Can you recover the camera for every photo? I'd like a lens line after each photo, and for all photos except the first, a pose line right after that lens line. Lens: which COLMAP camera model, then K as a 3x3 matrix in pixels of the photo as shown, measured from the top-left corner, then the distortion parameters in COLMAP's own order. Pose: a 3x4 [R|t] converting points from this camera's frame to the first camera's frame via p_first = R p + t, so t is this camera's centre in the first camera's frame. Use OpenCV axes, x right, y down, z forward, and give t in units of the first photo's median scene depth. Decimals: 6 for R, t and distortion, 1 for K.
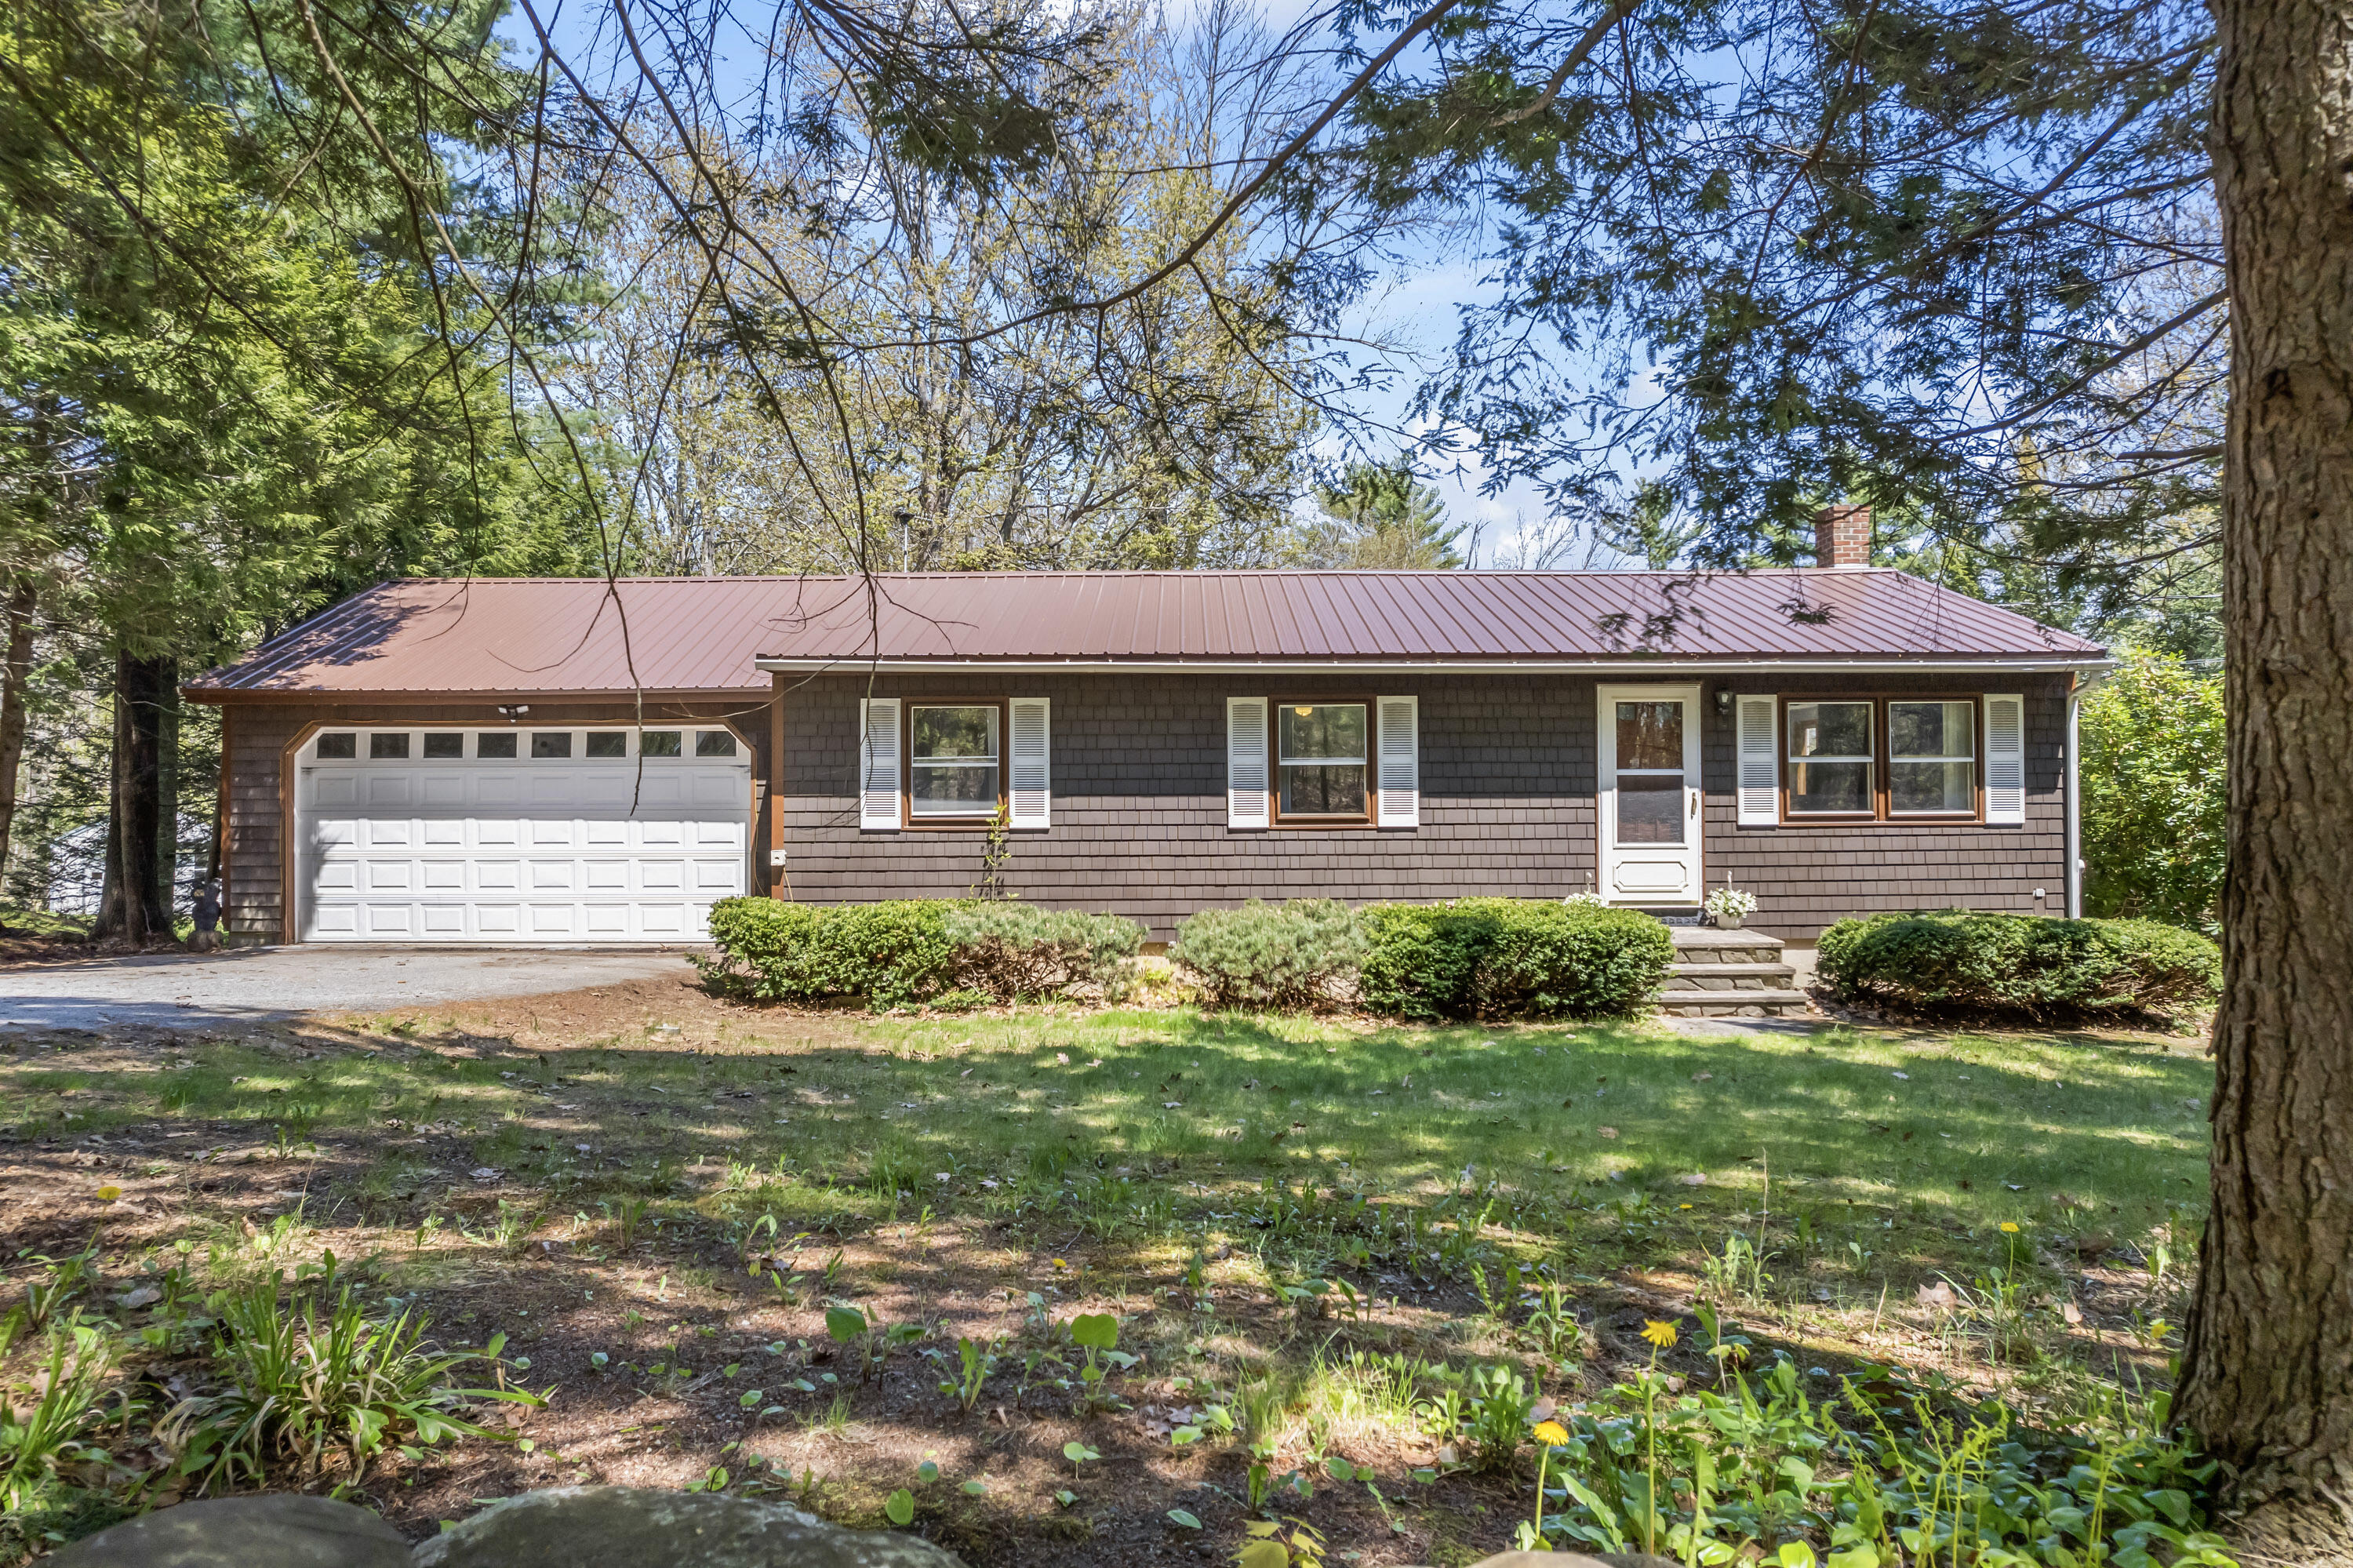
lens RADIAL K [[1501.7, 0, 1186.0], [0, 1501.7, 771.9], [0, 0, 1]] dist [-0.028232, 0.006219]
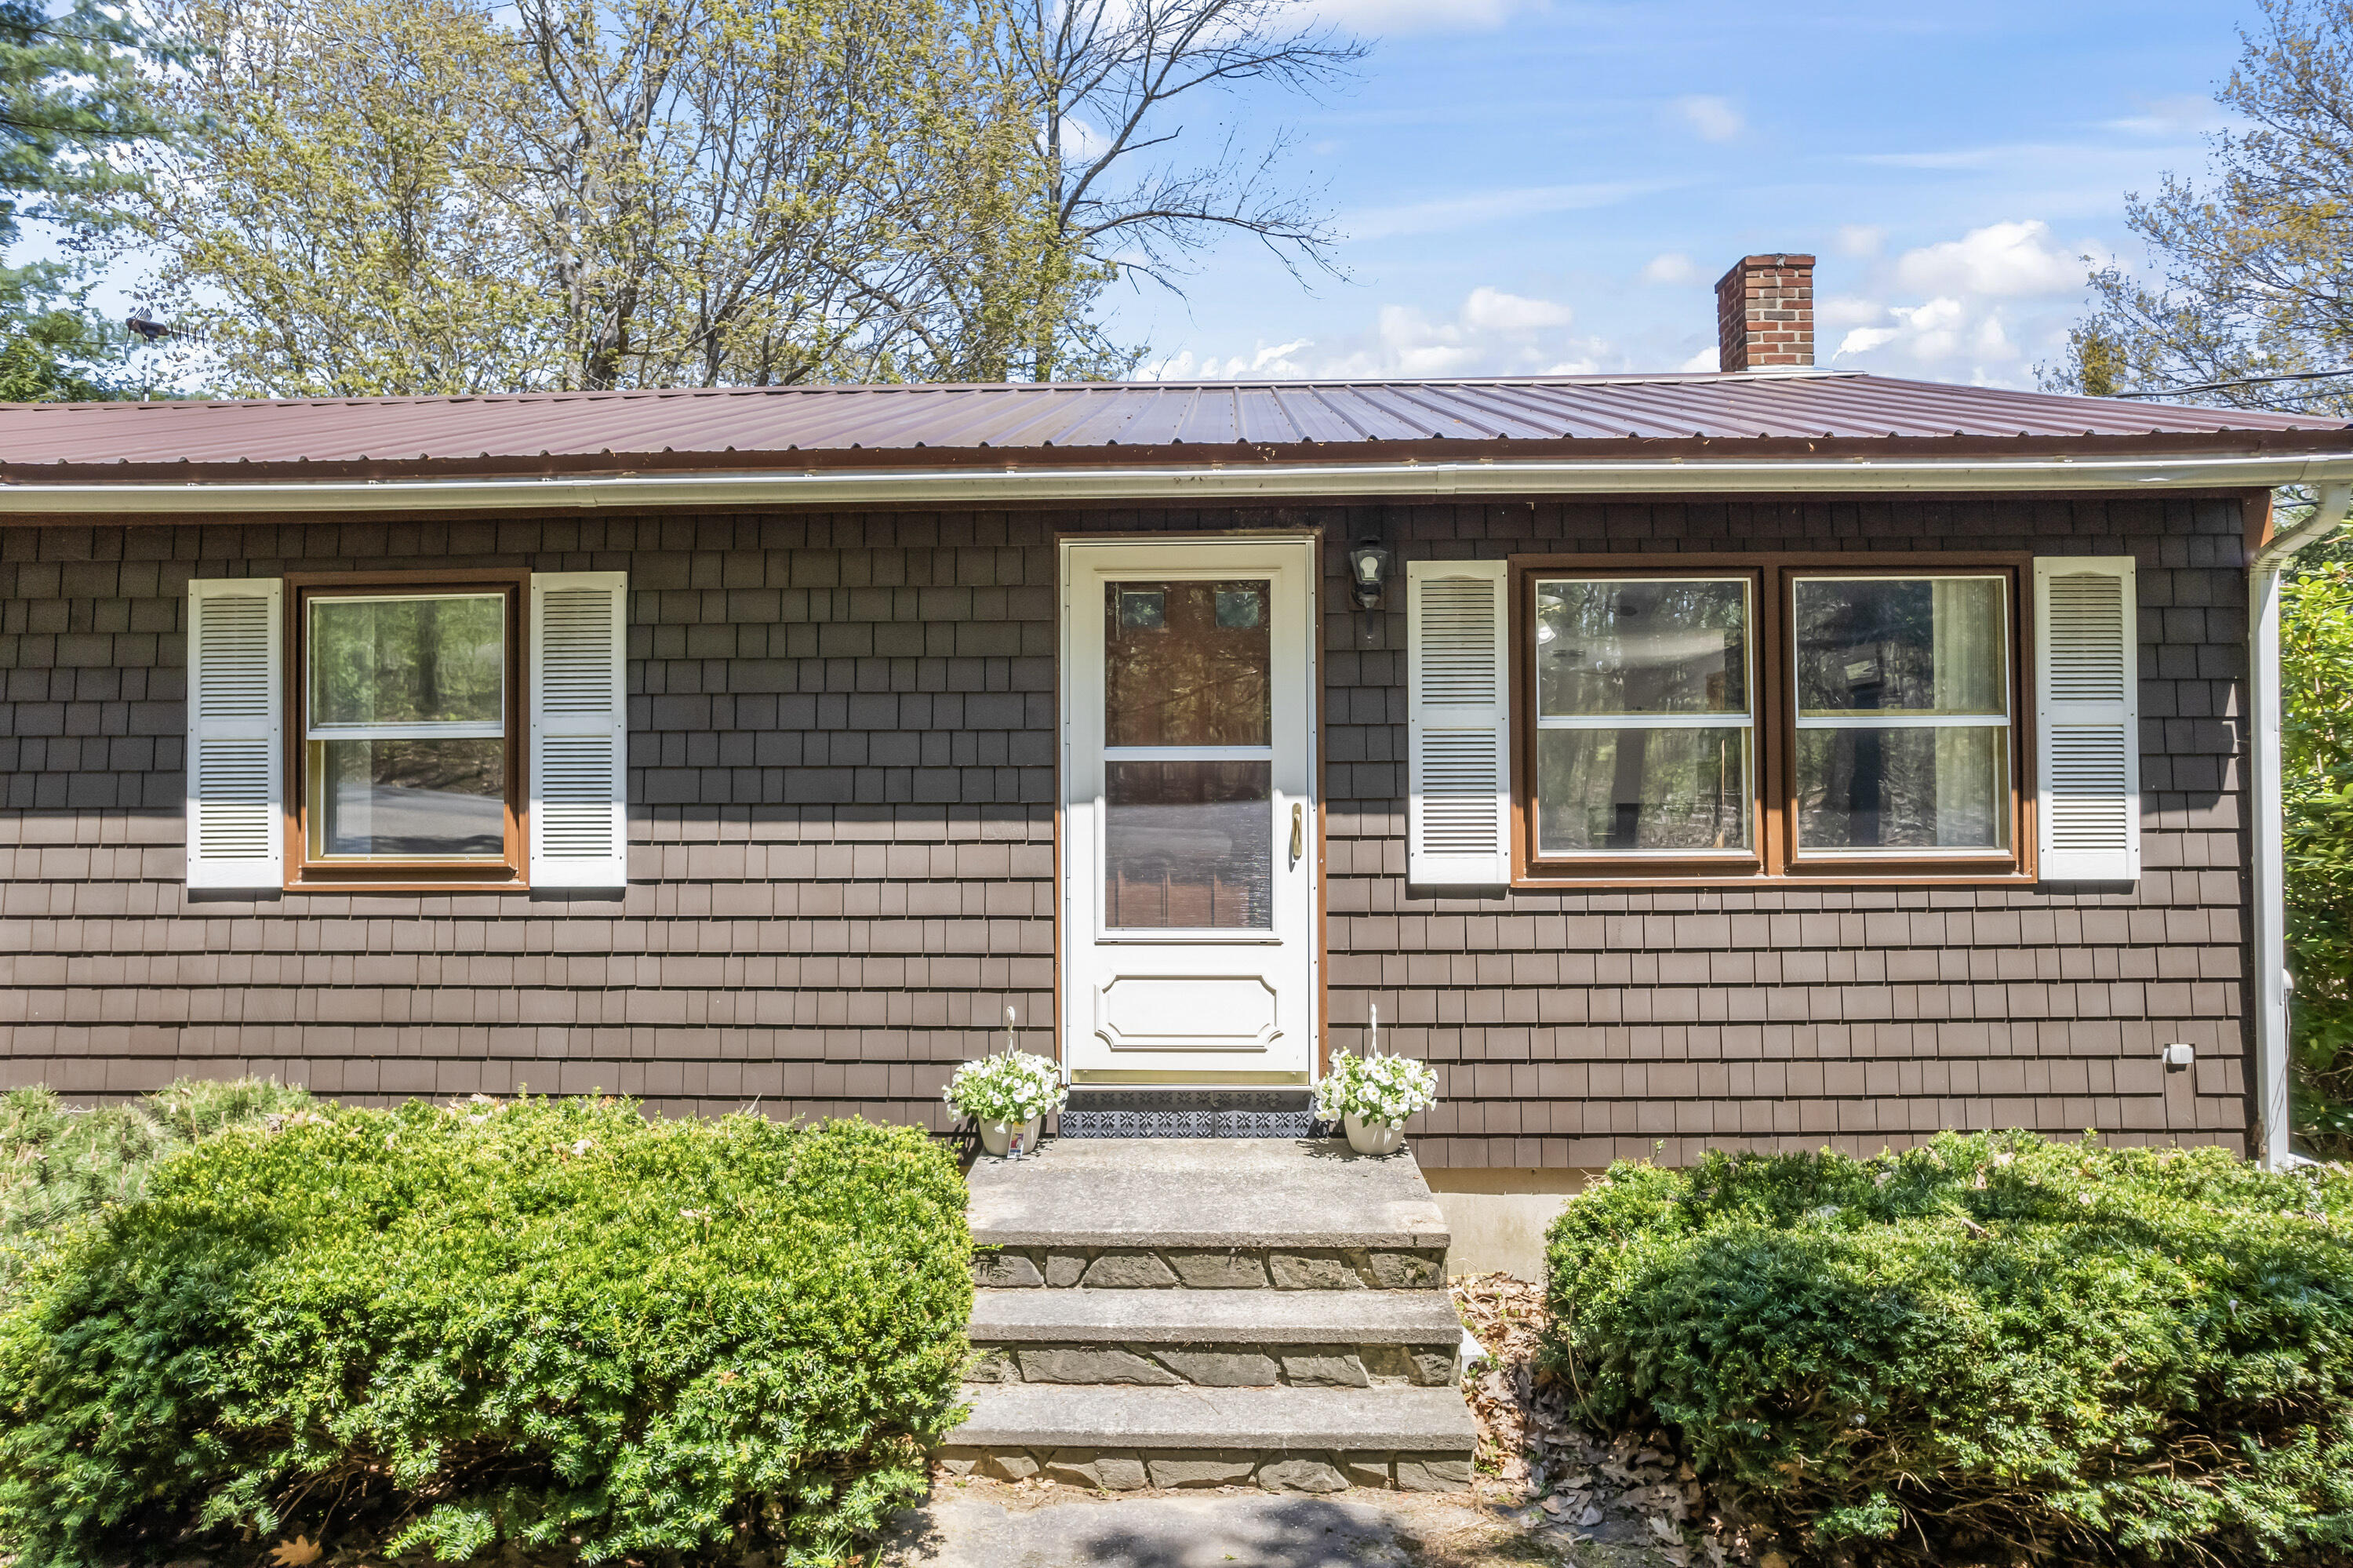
lens RADIAL K [[1501.7, 0, 1168.4], [0, 1501.7, 769.2], [0, 0, 1]] dist [-0.028232, 0.006219]
pose [[0.999252, -0.002253, -0.038597, 0.319566], [0.001931, 0.999963, -0.008375, 0.007563], [0.038614, 0.008295, 0.999220, 0.594225]]
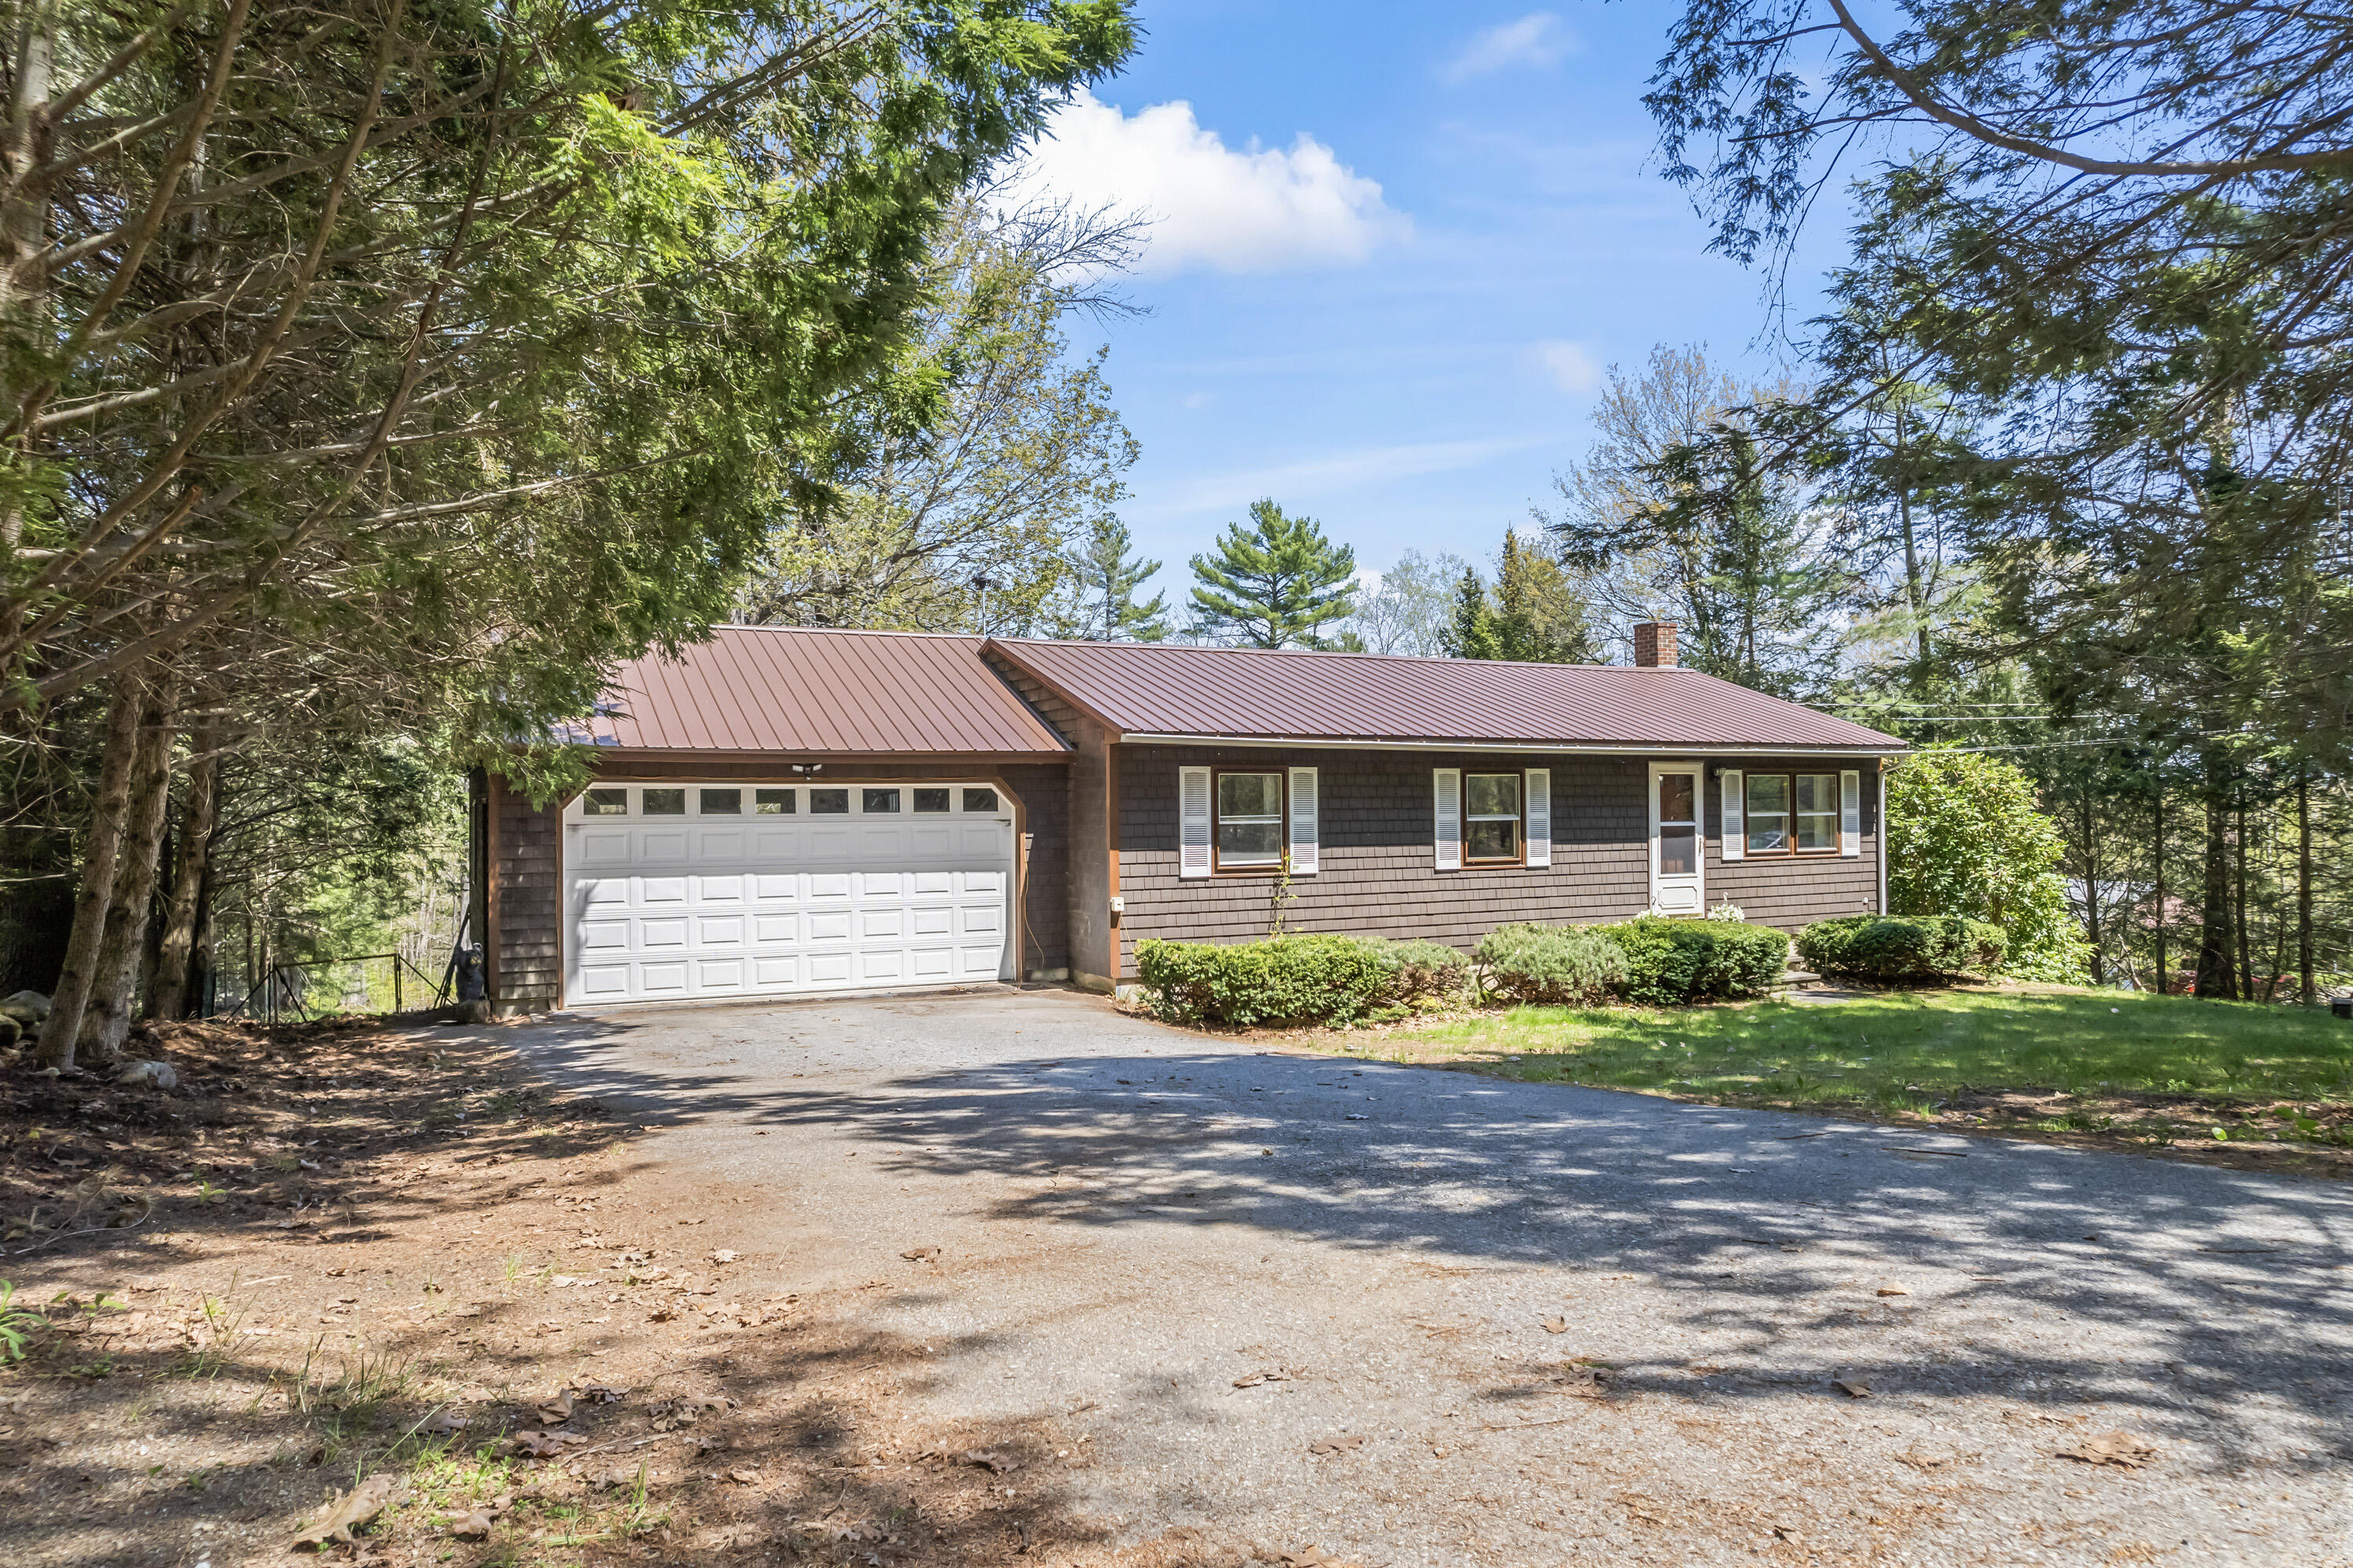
lens RADIAL K [[1501.7, 0, 1180.9], [0, 1501.7, 788.3], [0, 0, 1]] dist [-0.028232, 0.006219]
pose [[0.889507, 0.003348, 0.456909, -0.758489], [0.011155, 0.999516, -0.029039, 0.002397], [-0.456786, 0.030927, 0.889039, -0.049779]]
